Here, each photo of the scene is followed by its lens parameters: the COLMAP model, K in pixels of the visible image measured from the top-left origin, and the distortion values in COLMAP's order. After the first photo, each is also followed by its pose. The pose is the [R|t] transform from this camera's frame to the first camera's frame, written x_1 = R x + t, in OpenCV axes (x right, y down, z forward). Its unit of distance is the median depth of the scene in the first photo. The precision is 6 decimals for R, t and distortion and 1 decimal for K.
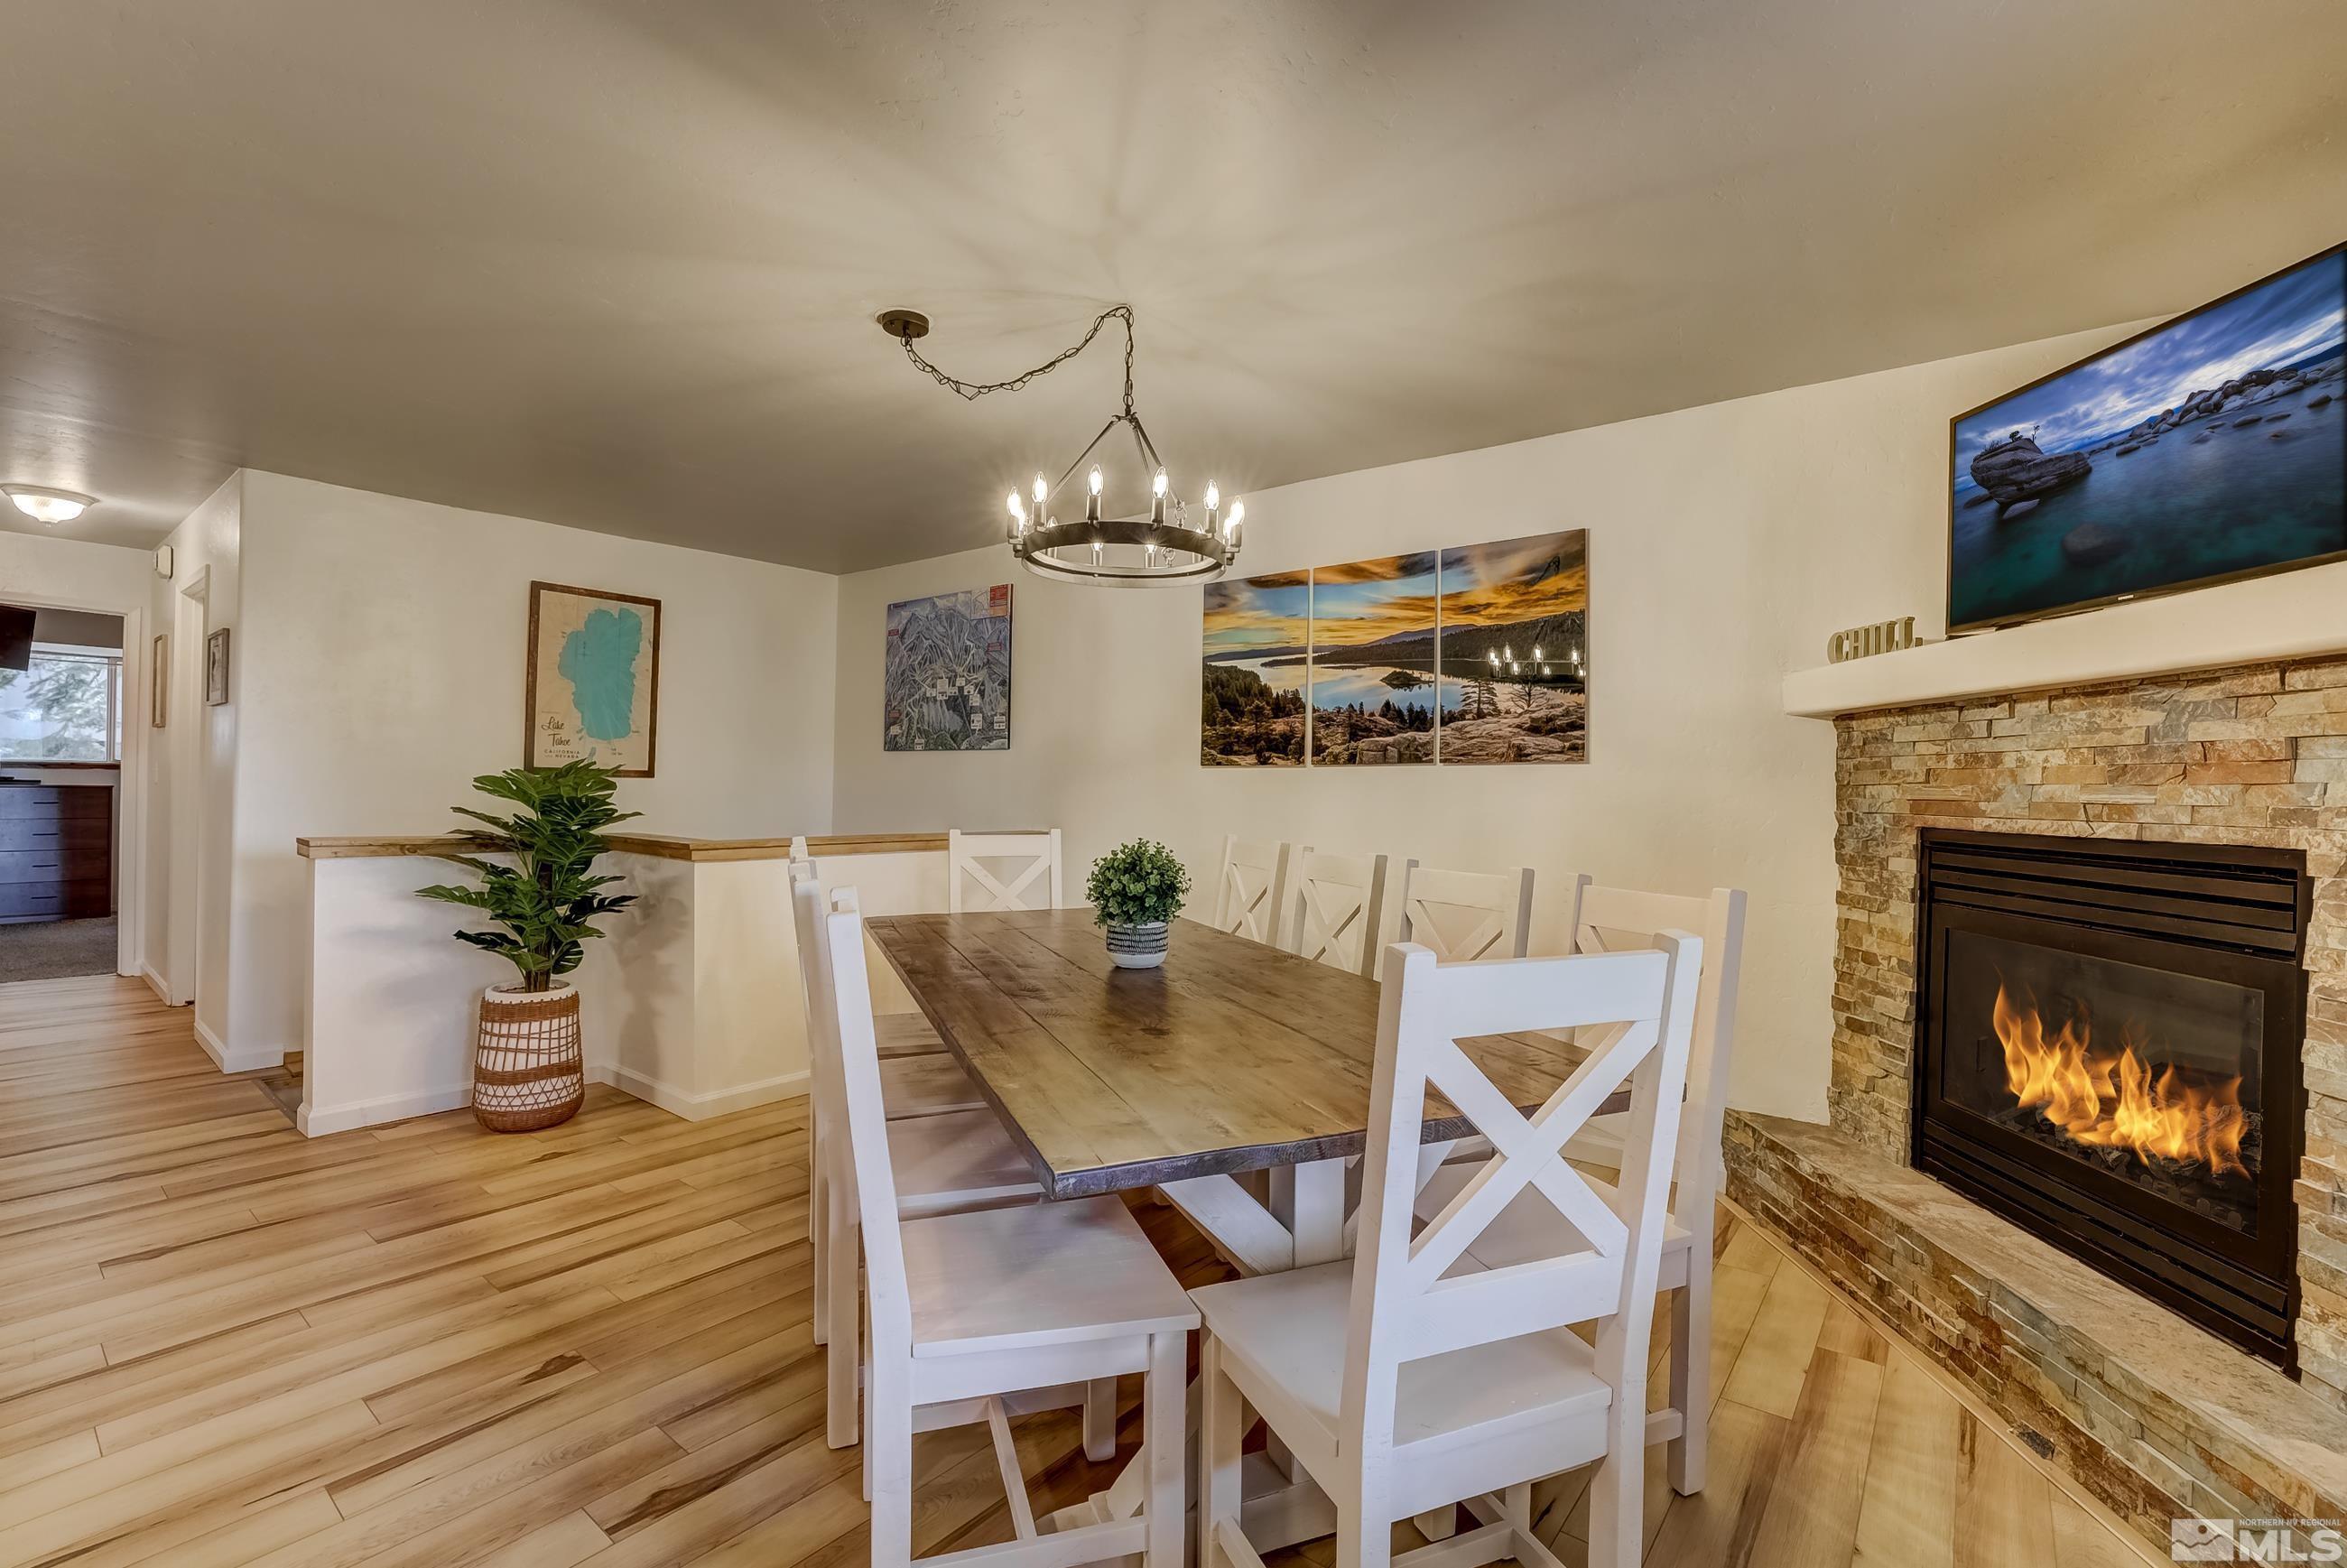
lens RADIAL K [[1005.0, 0, 1173.5], [0, 1005.0, 784.0], [0, 0, 1]] dist [-0.071613, 0.000116]
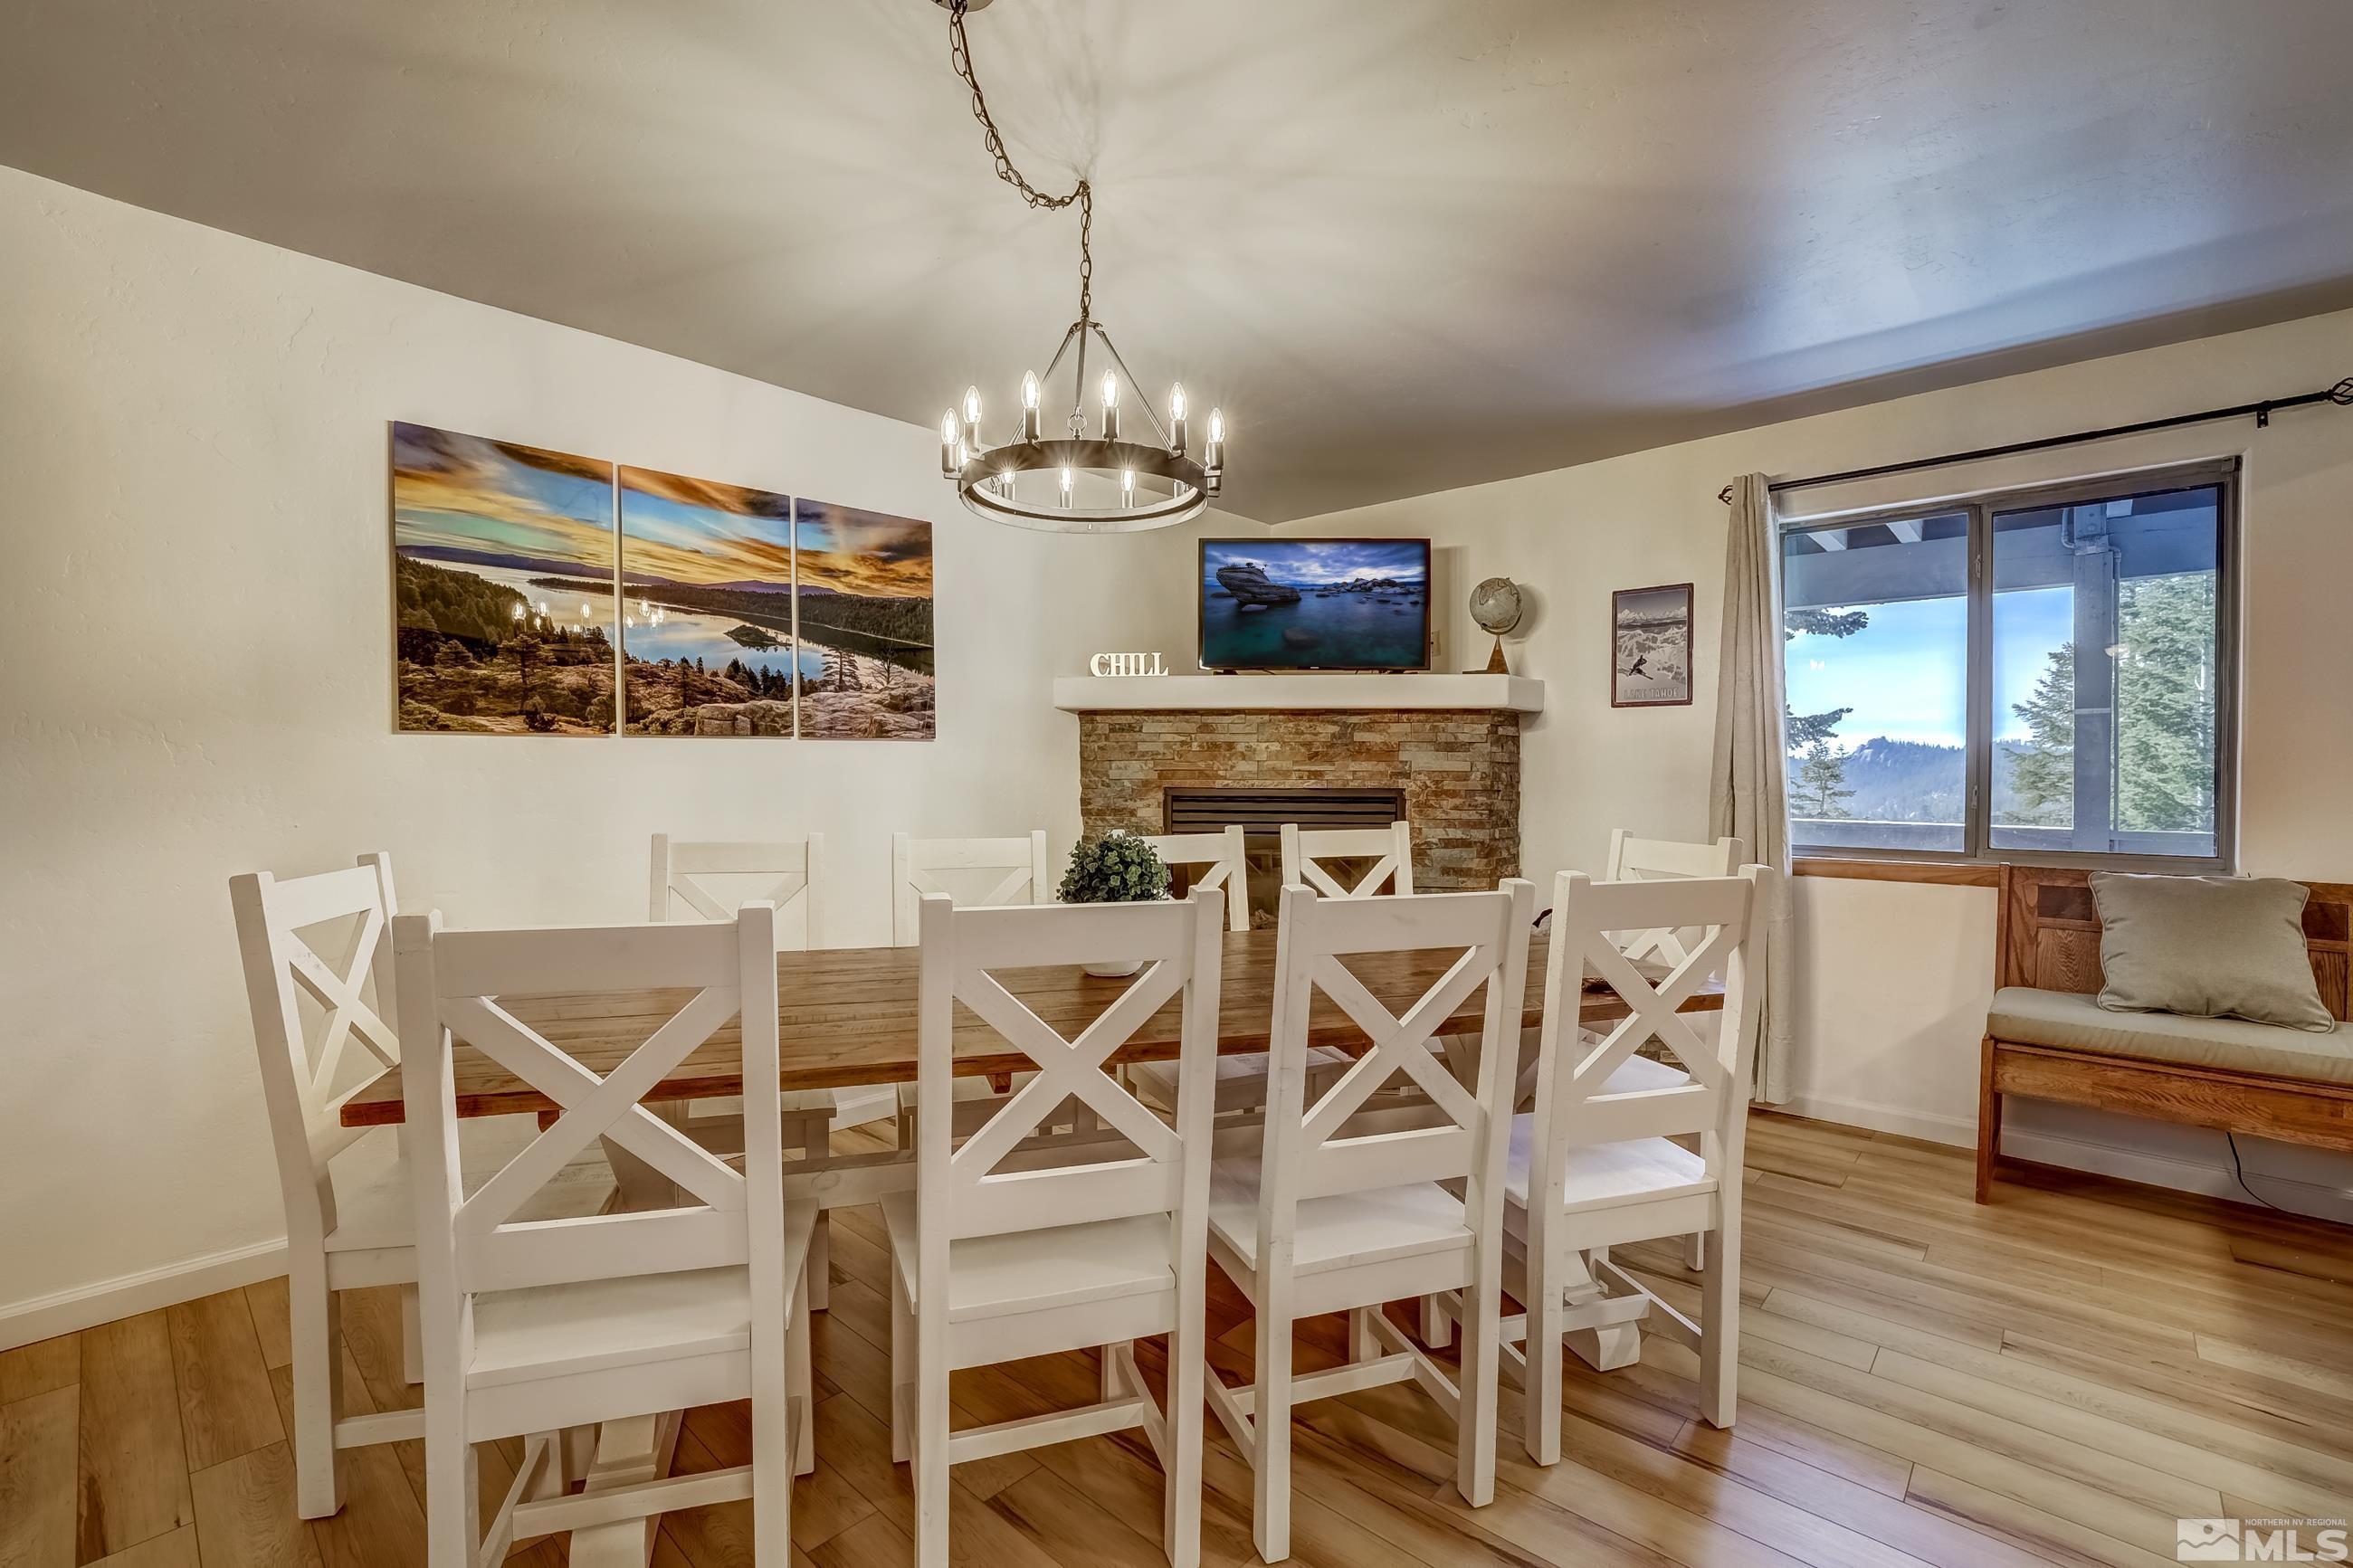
lens RADIAL K [[1007.4, 0, 1176.5], [0, 1007.4, 784.0], [0, 0, 1]] dist [-0.071613, 0.000116]
pose [[0.054063, -0.029465, 0.998103, -0.616641], [-0.004803, 0.999545, 0.029768, -0.007010], [-0.998526, -0.006403, 0.053897, 0.621896]]
